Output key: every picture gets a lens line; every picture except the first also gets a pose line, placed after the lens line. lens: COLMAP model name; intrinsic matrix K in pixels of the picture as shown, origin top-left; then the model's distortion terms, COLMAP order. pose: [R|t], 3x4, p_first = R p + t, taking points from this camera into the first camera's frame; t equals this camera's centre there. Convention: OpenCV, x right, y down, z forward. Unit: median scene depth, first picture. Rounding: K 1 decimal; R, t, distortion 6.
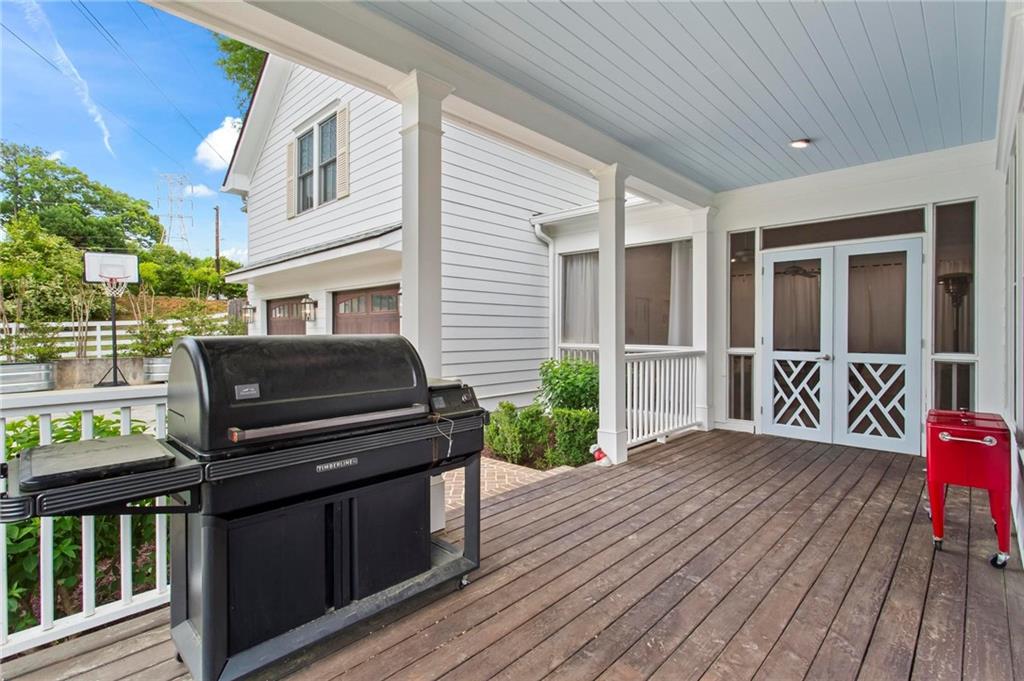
lens RADIAL K [[489.0, 0, 512.0], [0, 489.0, 340.5], [0, 0, 1]] dist [-0.019281, 0.000440]
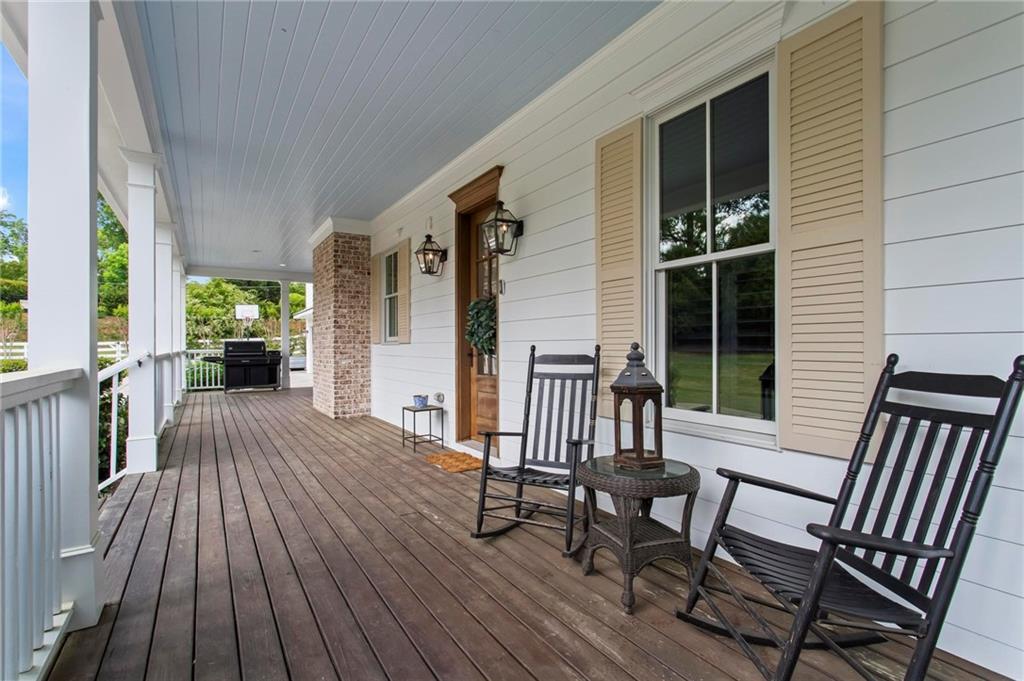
lens RADIAL K [[489.0, 0, 512.0], [0, 489.0, 340.5], [0, 0, 1]] dist [-0.019281, 0.000440]
pose [[0.968722, -0.012992, -0.247807, 0.600845], [0.007312, 0.999689, -0.023828, 0.021973], [0.248040, 0.021271, 0.968516, -0.560220]]
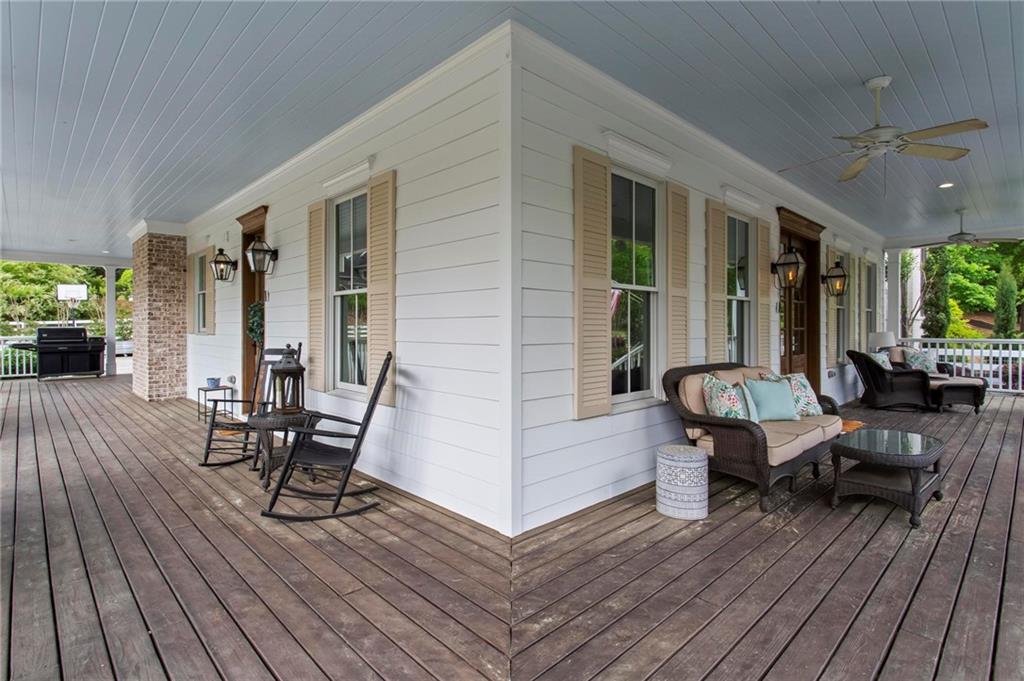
lens RADIAL K [[507.1, 0, 534.1], [0, 507.1, 325.8], [0, 0, 1]] dist [-0.021180, 0.000466]
pose [[0.999869, -0.006393, -0.014889, 0.764201], [0.006197, 0.999893, -0.013214, 0.012354], [0.014972, 0.013120, 0.999802, -0.697973]]
